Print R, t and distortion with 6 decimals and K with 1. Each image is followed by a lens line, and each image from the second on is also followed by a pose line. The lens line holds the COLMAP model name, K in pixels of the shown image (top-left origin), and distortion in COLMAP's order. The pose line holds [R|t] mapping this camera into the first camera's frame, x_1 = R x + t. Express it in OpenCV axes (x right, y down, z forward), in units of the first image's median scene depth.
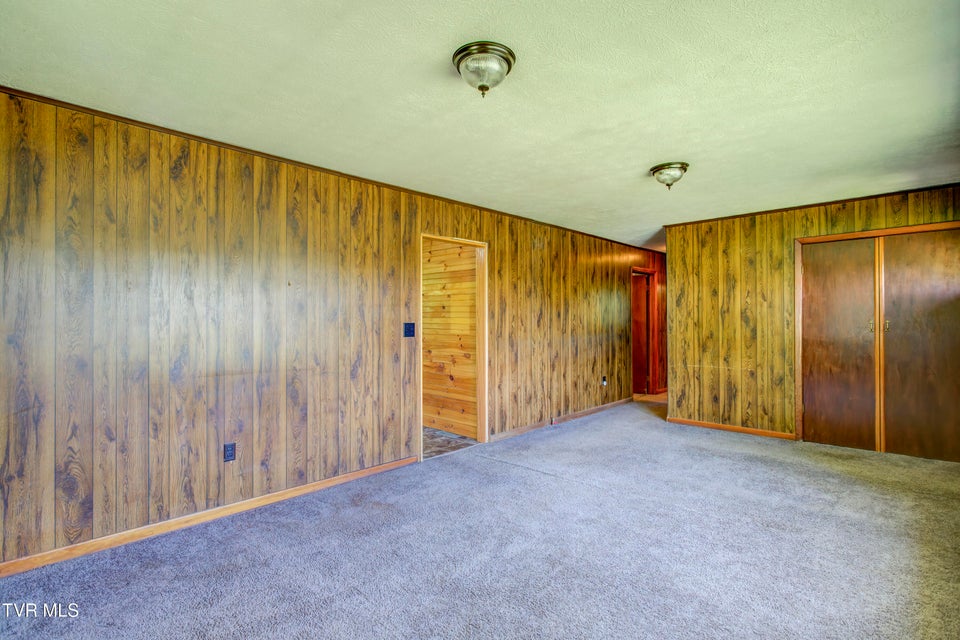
lens RADIAL K [[462.4, 0, 480.0], [0, 462.4, 320.0], [0, 0, 1]] dist [-0.014788, 0.000939]
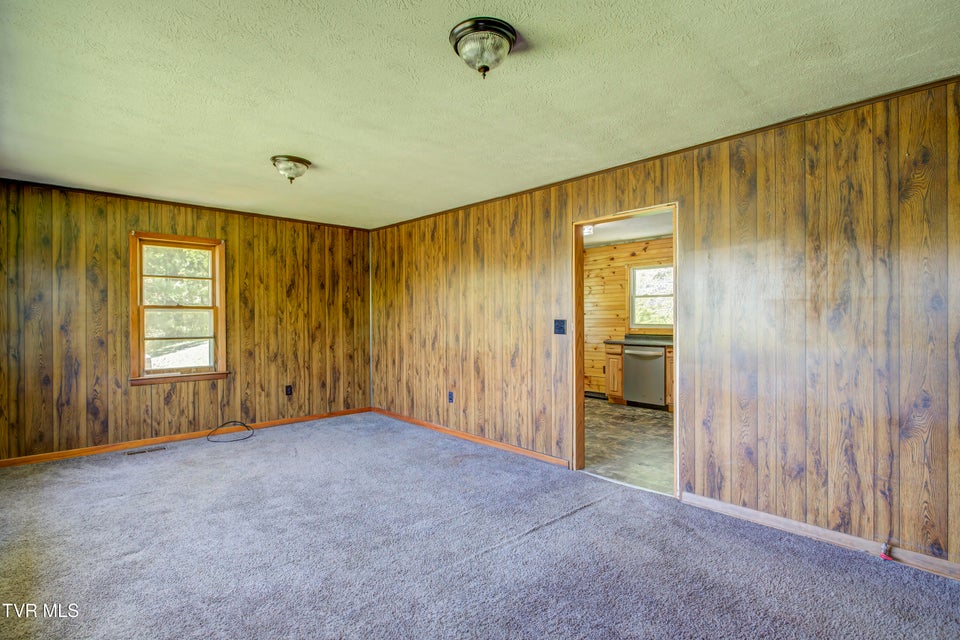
lens RADIAL K [[462.4, 0, 480.0], [0, 462.4, 320.0], [0, 0, 1]] dist [-0.014788, 0.000939]
pose [[-0.041179, 0.011380, -0.999087, 0.880160], [0.005100, 0.999925, 0.011180, -0.005176], [0.999139, -0.004635, -0.041234, 0.938893]]
